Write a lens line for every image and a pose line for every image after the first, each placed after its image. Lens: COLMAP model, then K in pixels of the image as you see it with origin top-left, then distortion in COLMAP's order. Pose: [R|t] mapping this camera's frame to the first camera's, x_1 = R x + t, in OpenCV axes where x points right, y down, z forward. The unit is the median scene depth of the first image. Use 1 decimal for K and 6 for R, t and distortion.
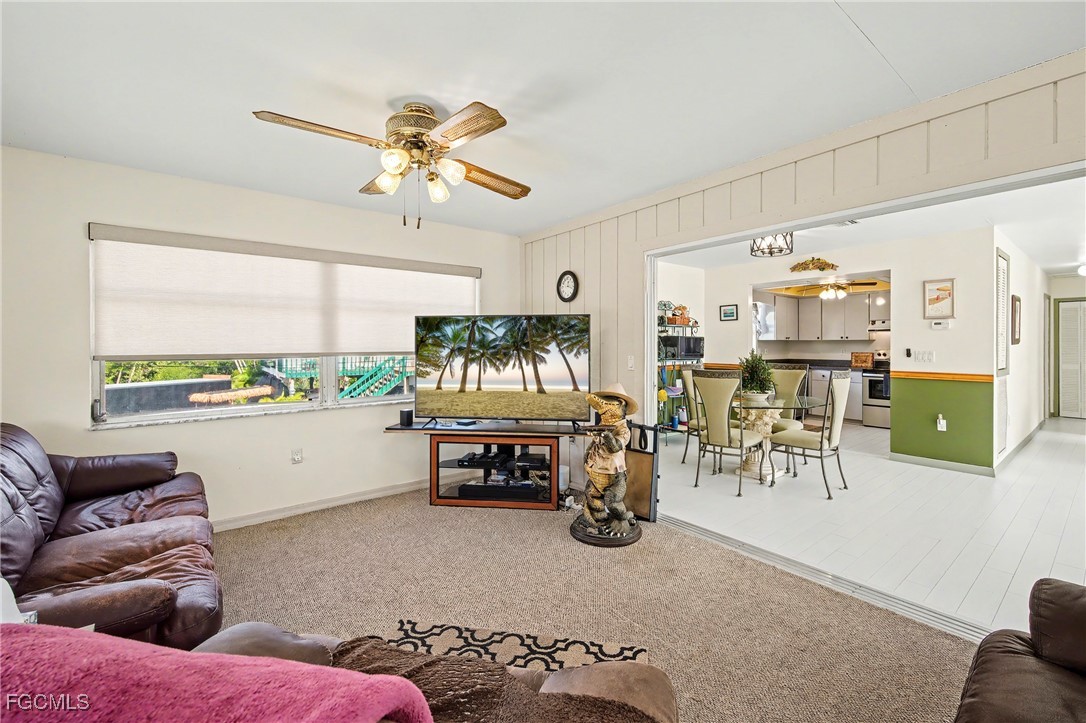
lens RADIAL K [[454.8, 0, 566.4], [0, 454.8, 345.1], [0, 0, 1]] dist [0.000672, 0.000016]
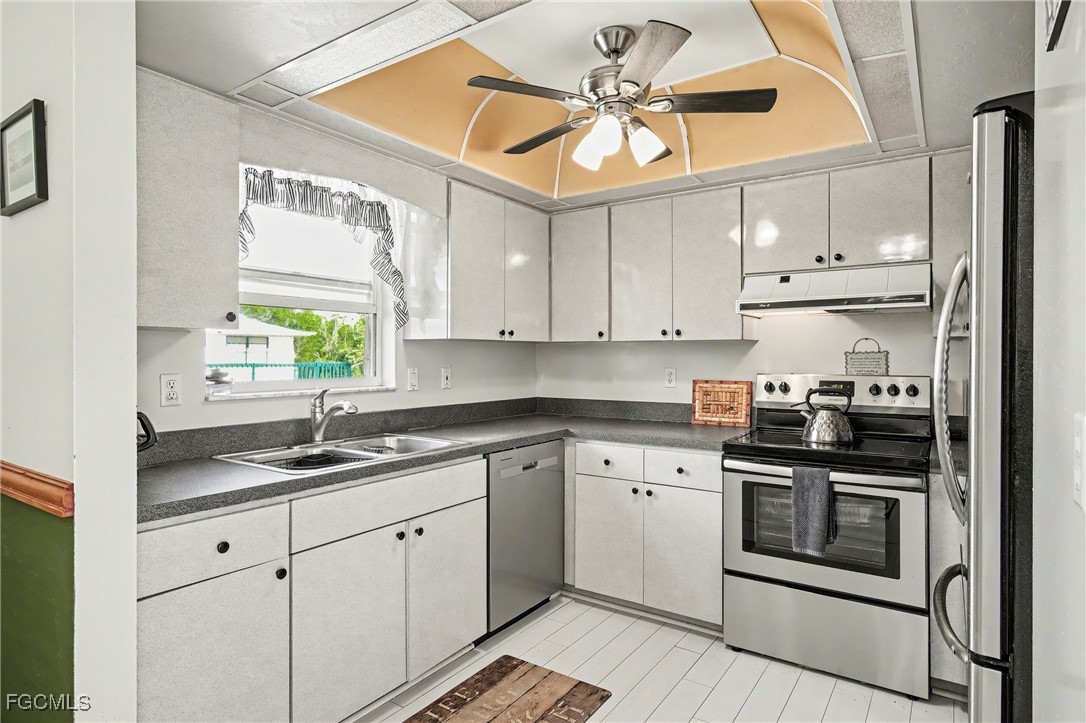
lens RADIAL K [[594.0, 0, 543.0], [0, 594.0, 361.5], [0, 0, 1]] dist [-0.002290, -0.000097]
pose [[0.959398, -0.001251, 0.282052, 0.484977], [-0.000855, 0.999973, 0.007343, 0.000435], [-0.282054, -0.007286, 0.959371, 0.747057]]
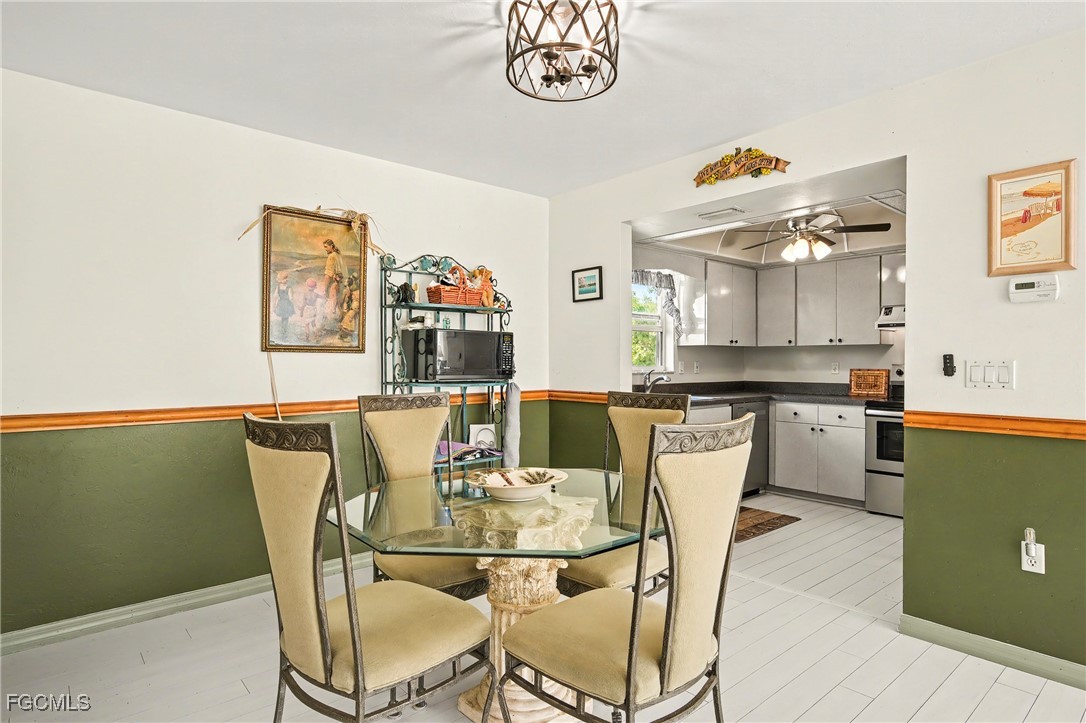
lens RADIAL K [[586.0, 0, 539.6], [0, 586.0, 368.8], [0, 0, 1]] dist [0.000376, -0.000297]
pose [[0.999771, 0.001335, 0.021374, 0.297399], [-0.001540, 0.999953, 0.009583, 0.012298], [-0.021361, -0.009613, 0.999726, 0.384546]]
